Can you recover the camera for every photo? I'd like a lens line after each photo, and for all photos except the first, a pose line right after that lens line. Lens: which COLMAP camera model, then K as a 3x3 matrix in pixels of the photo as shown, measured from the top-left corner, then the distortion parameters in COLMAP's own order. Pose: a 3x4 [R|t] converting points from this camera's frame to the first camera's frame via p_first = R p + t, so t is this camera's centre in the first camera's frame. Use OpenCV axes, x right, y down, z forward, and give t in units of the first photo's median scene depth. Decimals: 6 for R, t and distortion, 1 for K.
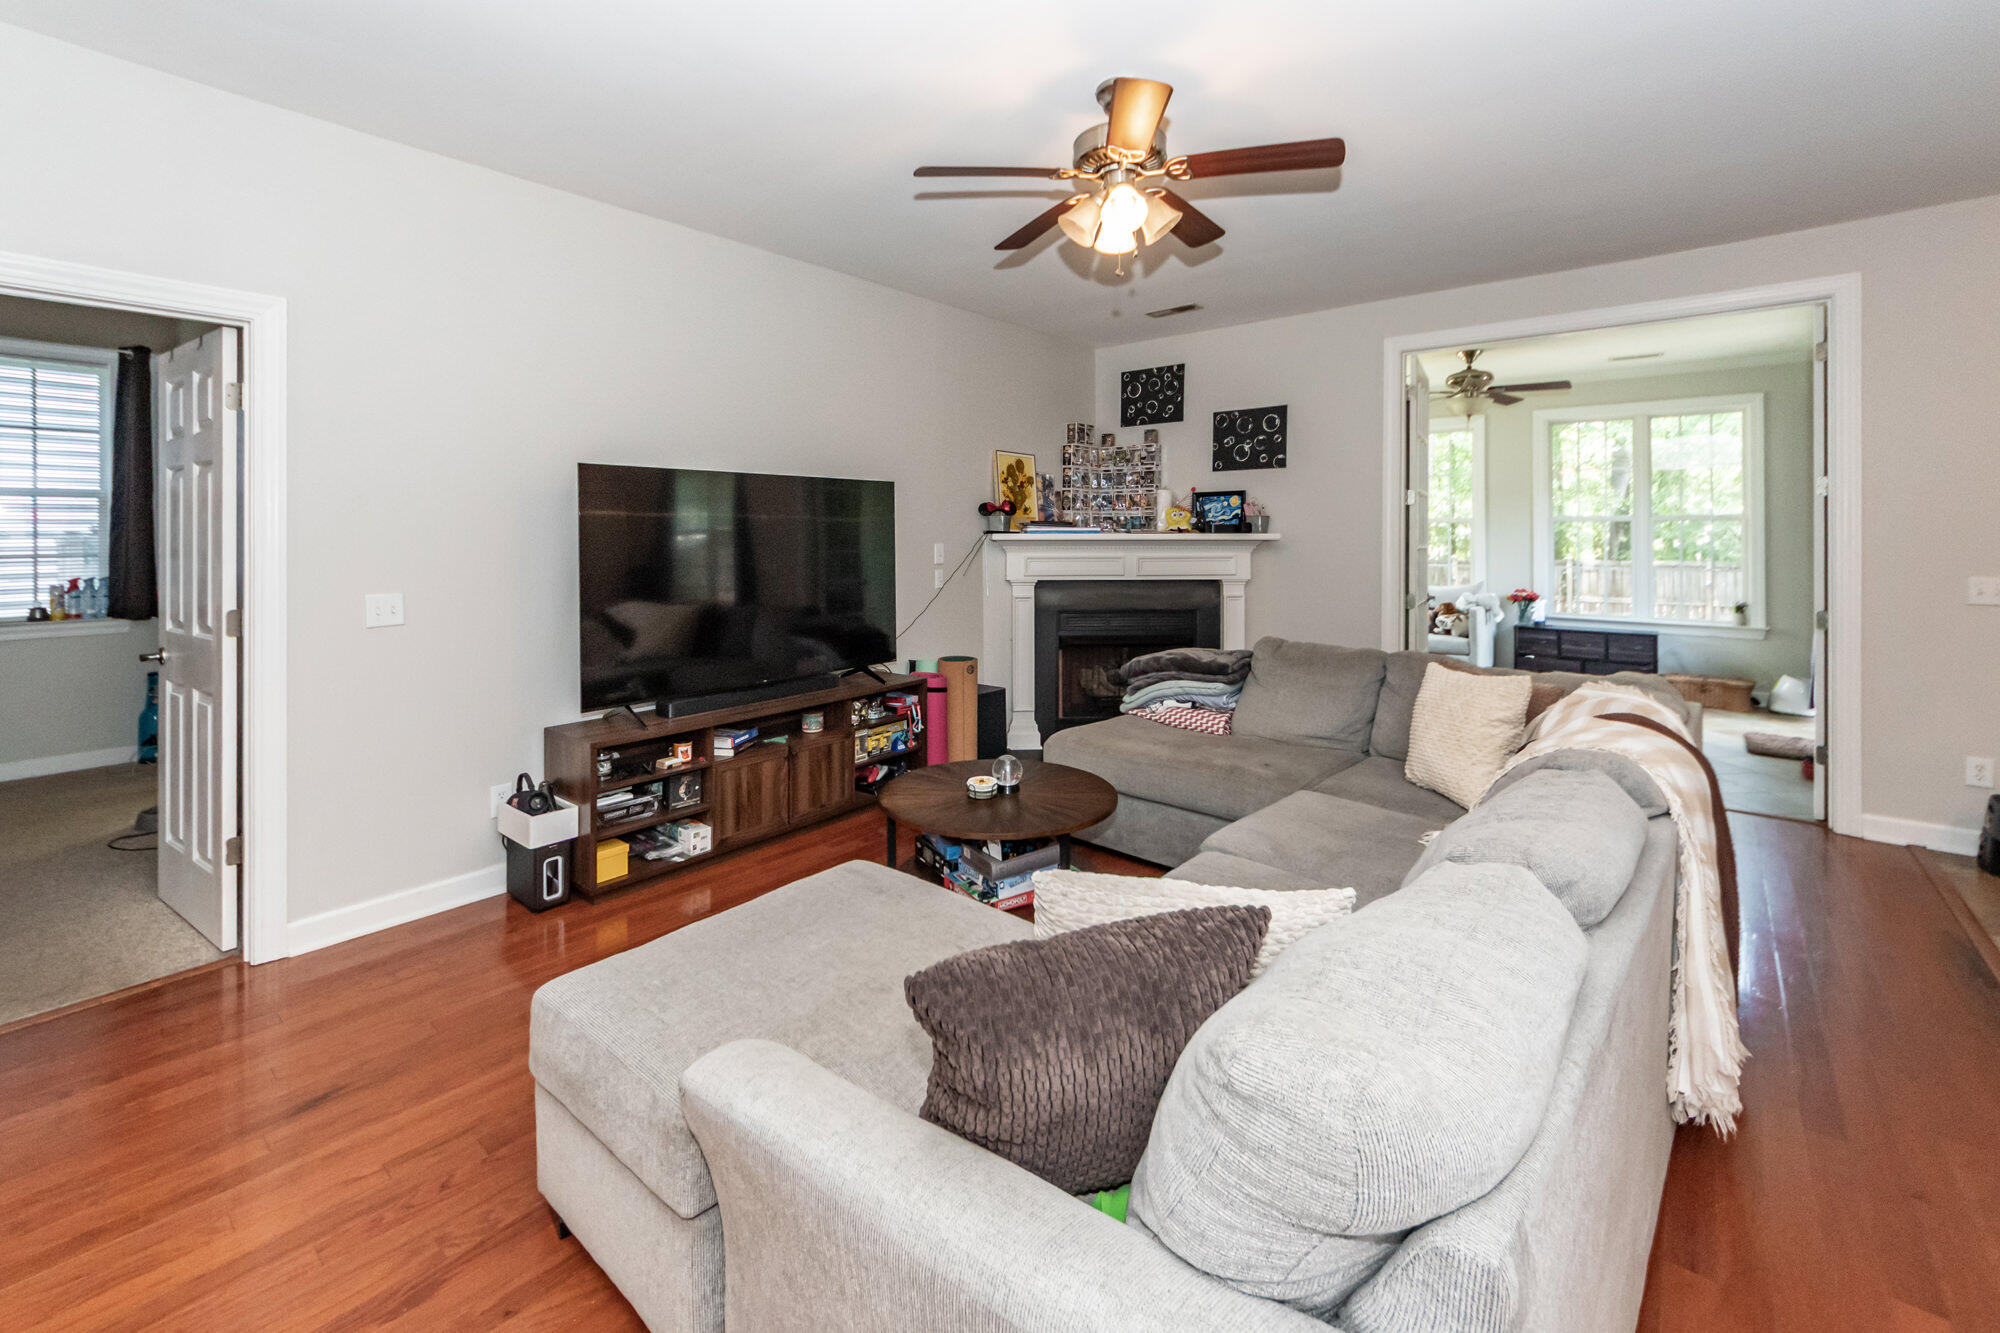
lens RADIAL K [[827.8, 0, 976.1], [0, 827.8, 538.6], [0, 0, 1]] dist [-0.000052, -0.000150]
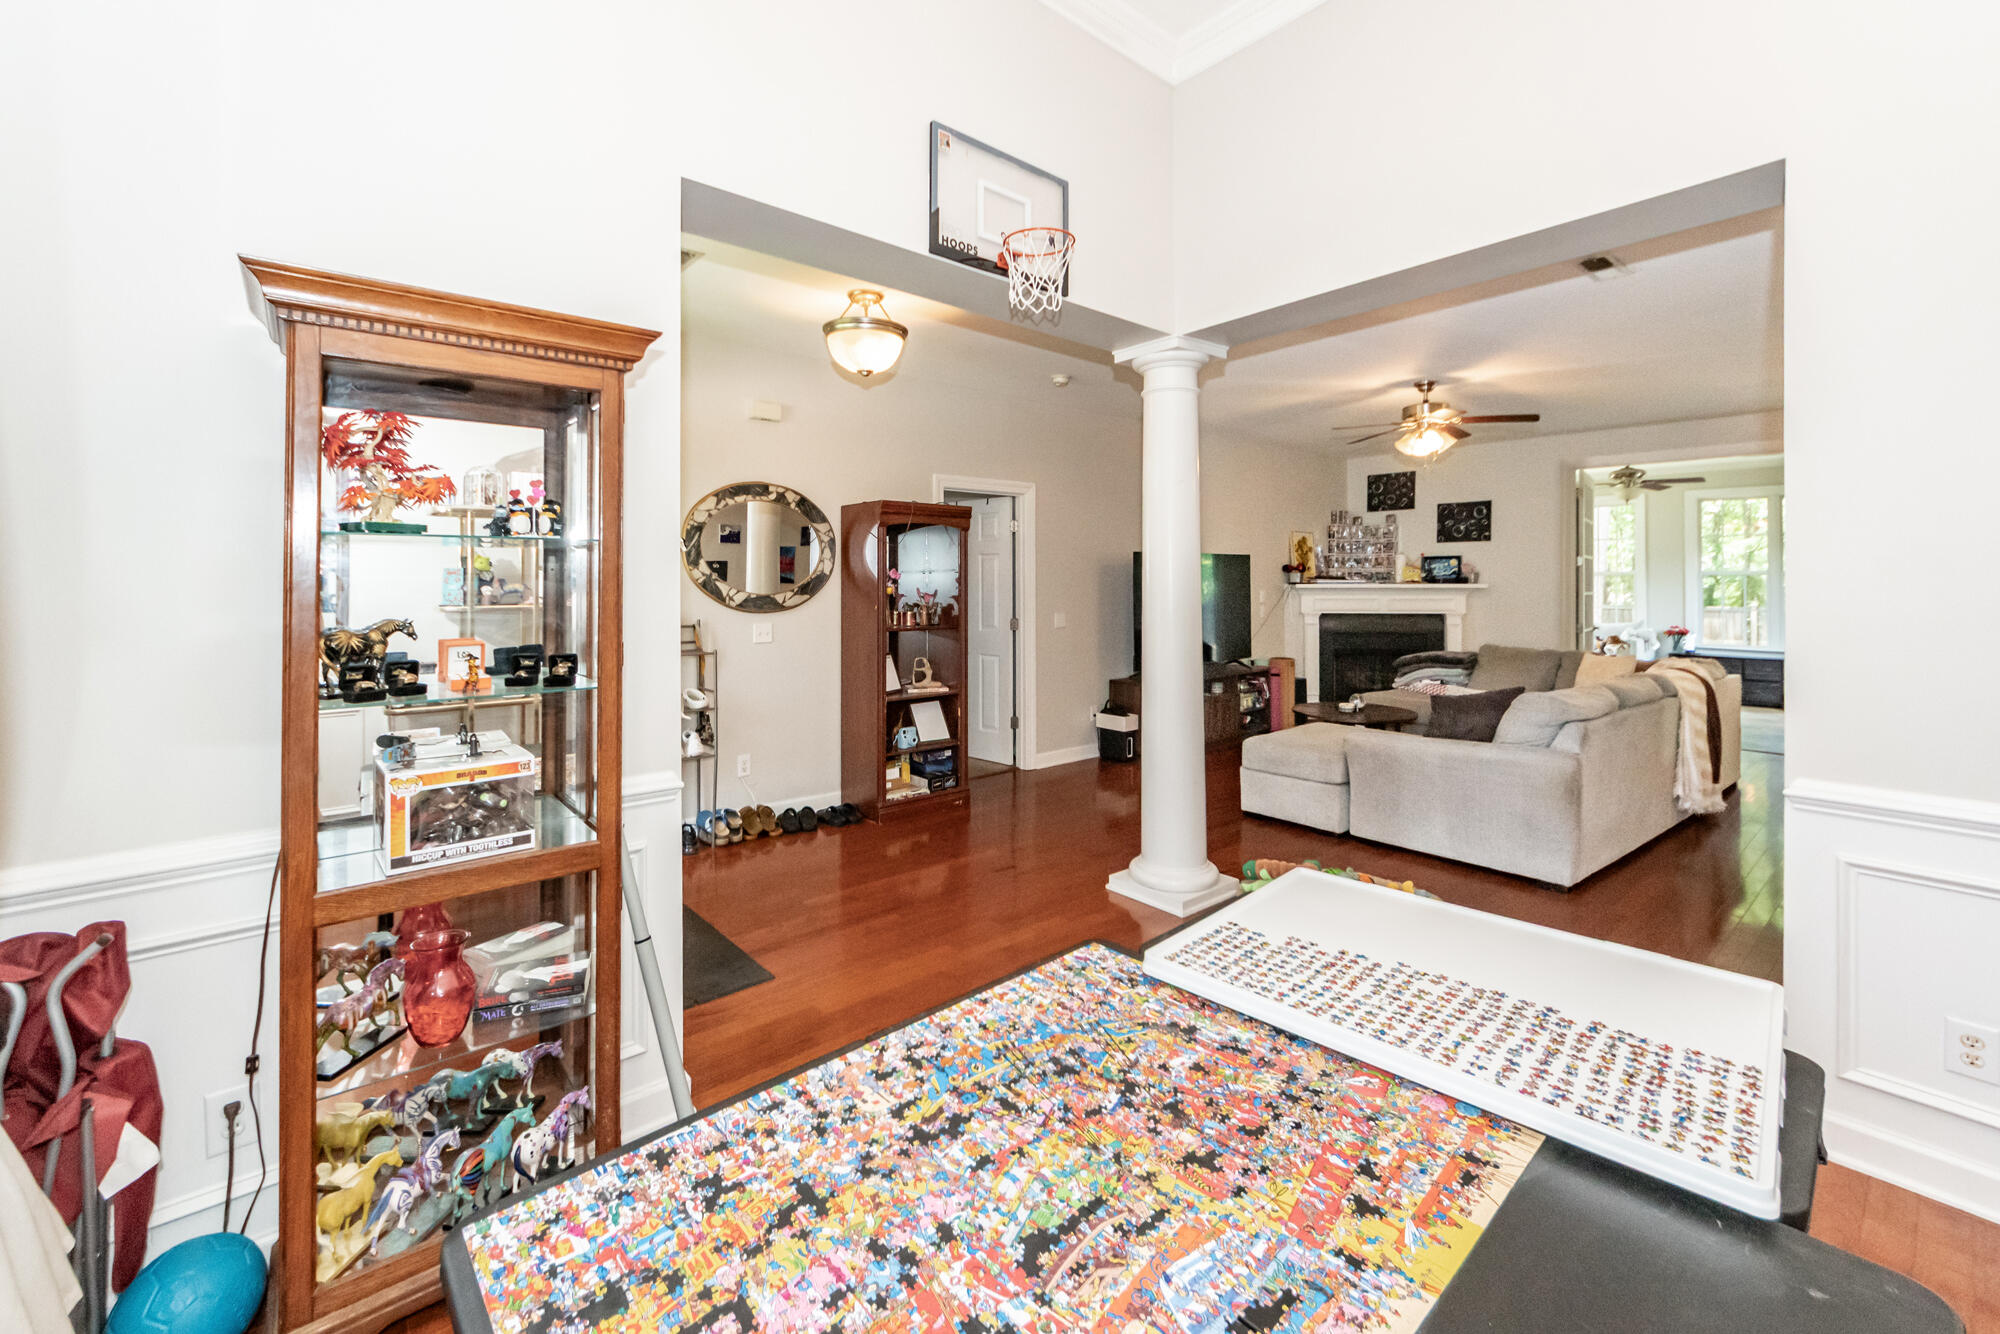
lens RADIAL K [[796.7, 0, 994.5], [0, 796.7, 583.7], [0, 0, 1]] dist [-0.008043, -0.000103]
pose [[0.986502, 0.001280, -0.163743, -0.283879], [-0.001706, 0.999996, -0.002463, -0.001522], [0.163739, 0.002709, 0.986500, -0.585515]]
